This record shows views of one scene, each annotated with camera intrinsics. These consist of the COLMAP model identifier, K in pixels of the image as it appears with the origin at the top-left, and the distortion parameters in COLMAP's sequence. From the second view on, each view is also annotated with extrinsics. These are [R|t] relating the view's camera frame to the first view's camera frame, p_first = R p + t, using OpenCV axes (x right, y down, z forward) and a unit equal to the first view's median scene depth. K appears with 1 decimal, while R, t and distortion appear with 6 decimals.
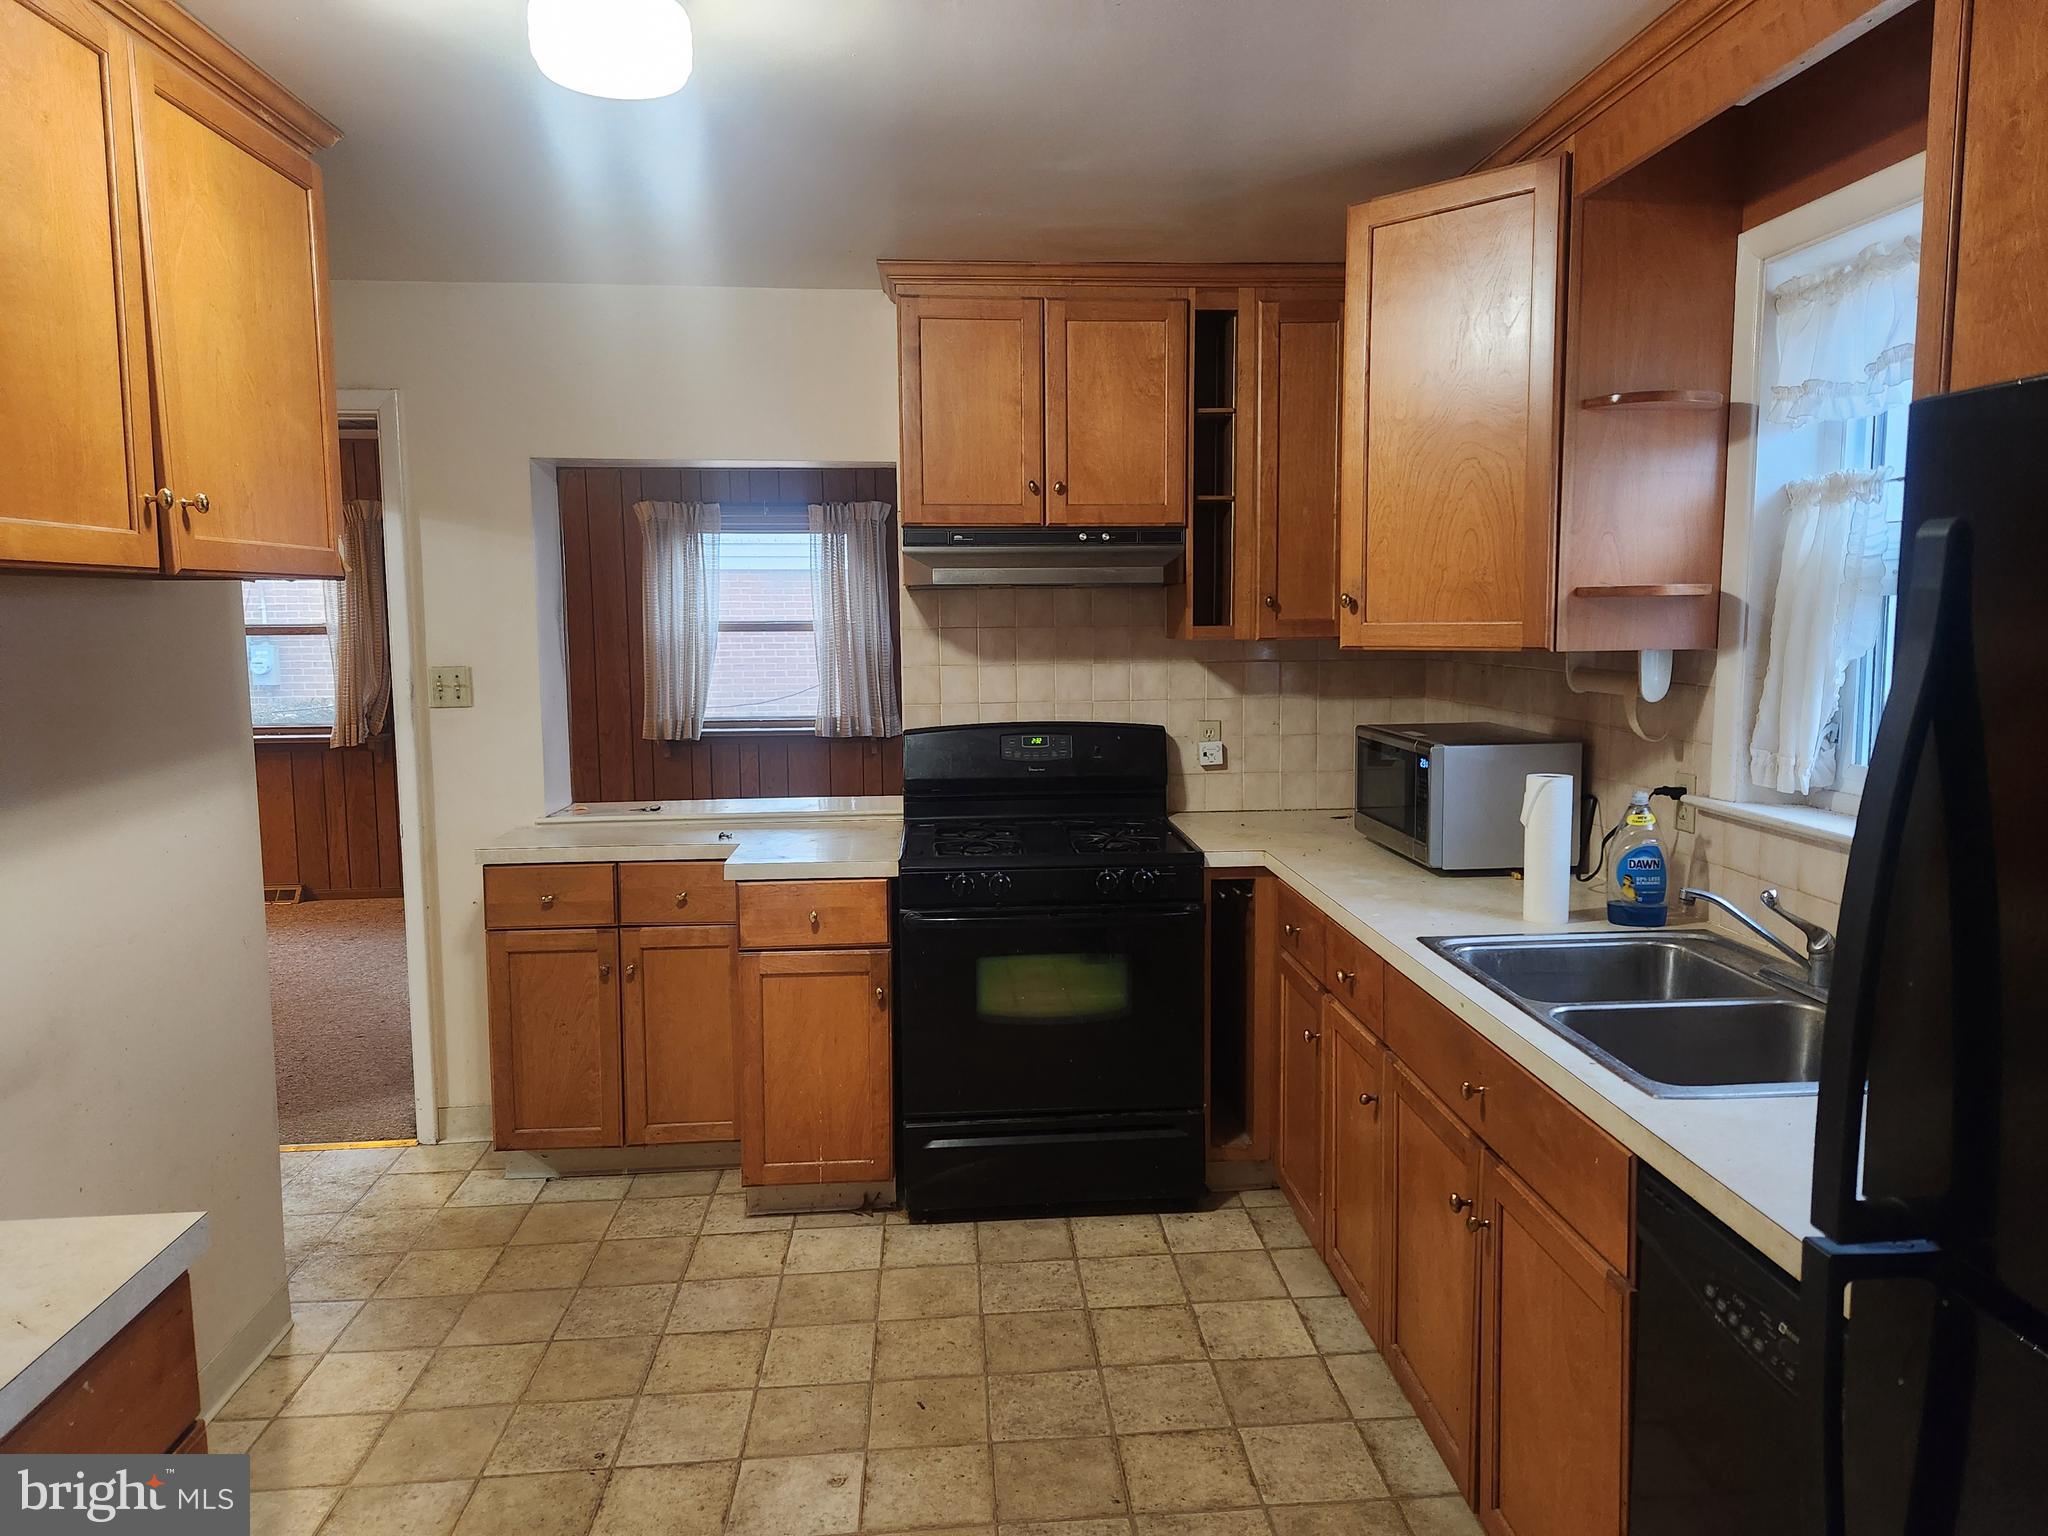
lens RADIAL K [[1369.9, 0, 1034.0], [0, 1369.9, 753.6], [0, 0, 1]] dist [0.030789, -0.040380]
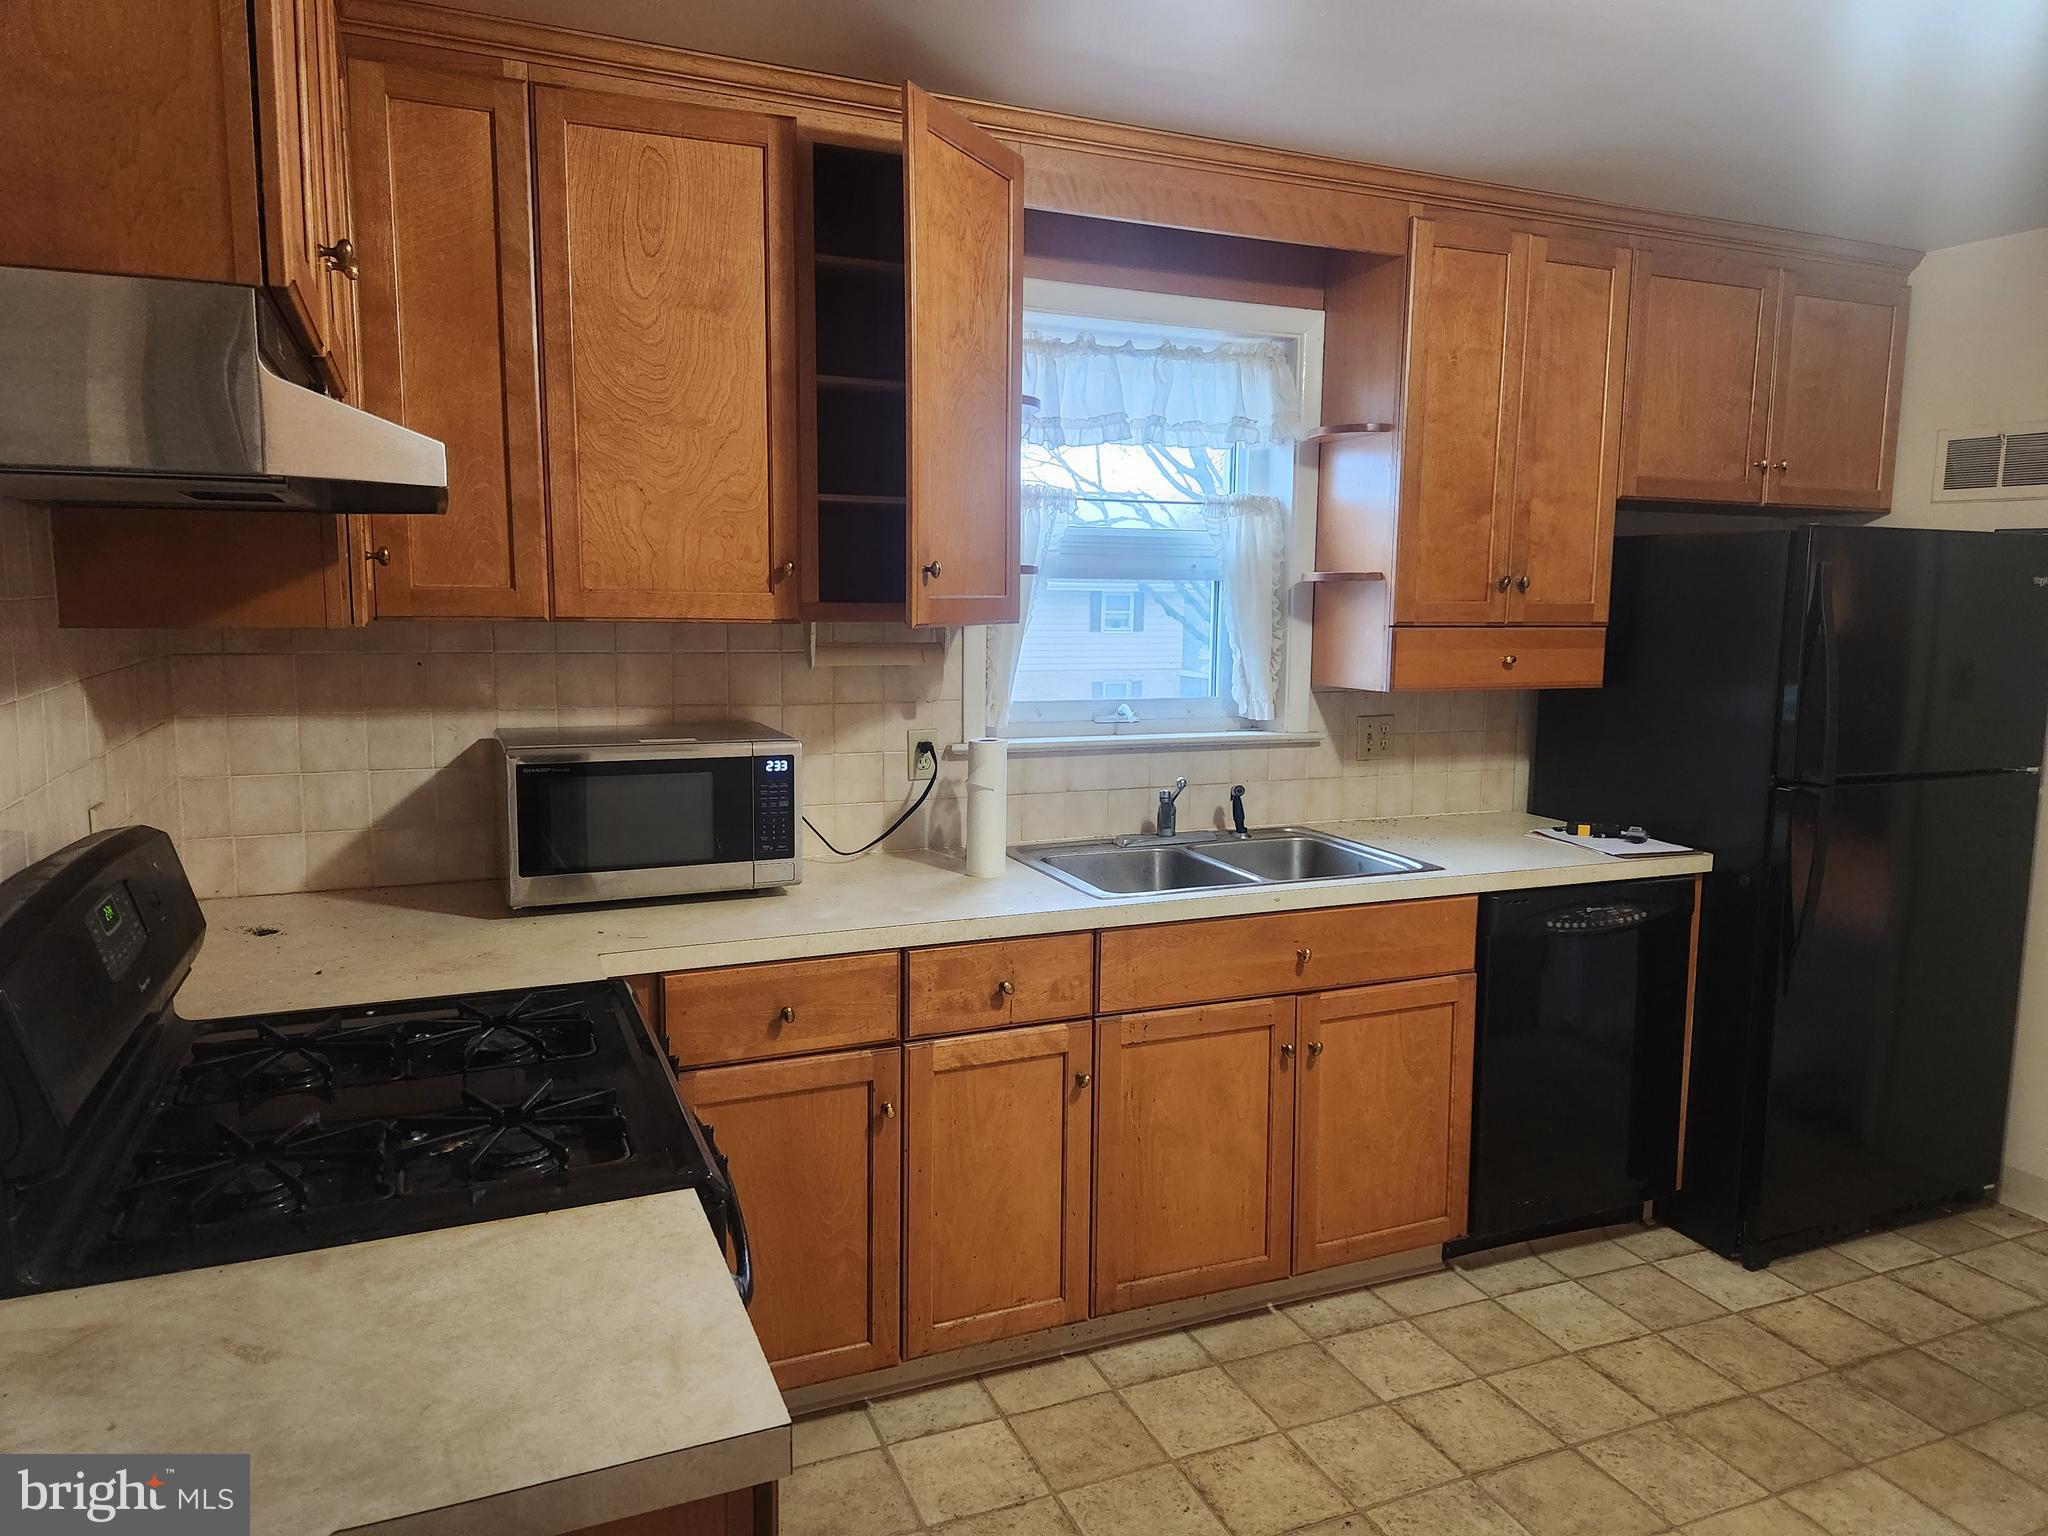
lens RADIAL K [[1369.9, 0, 1032.9], [0, 1369.9, 774.1], [0, 0, 1]] dist [0.030789, -0.040380]
pose [[-0.339439, -0.118983, 0.933072, -0.631299], [0.087592, 0.983659, 0.157299, -0.121185], [-0.936541, 0.135123, -0.323471, 1.319892]]
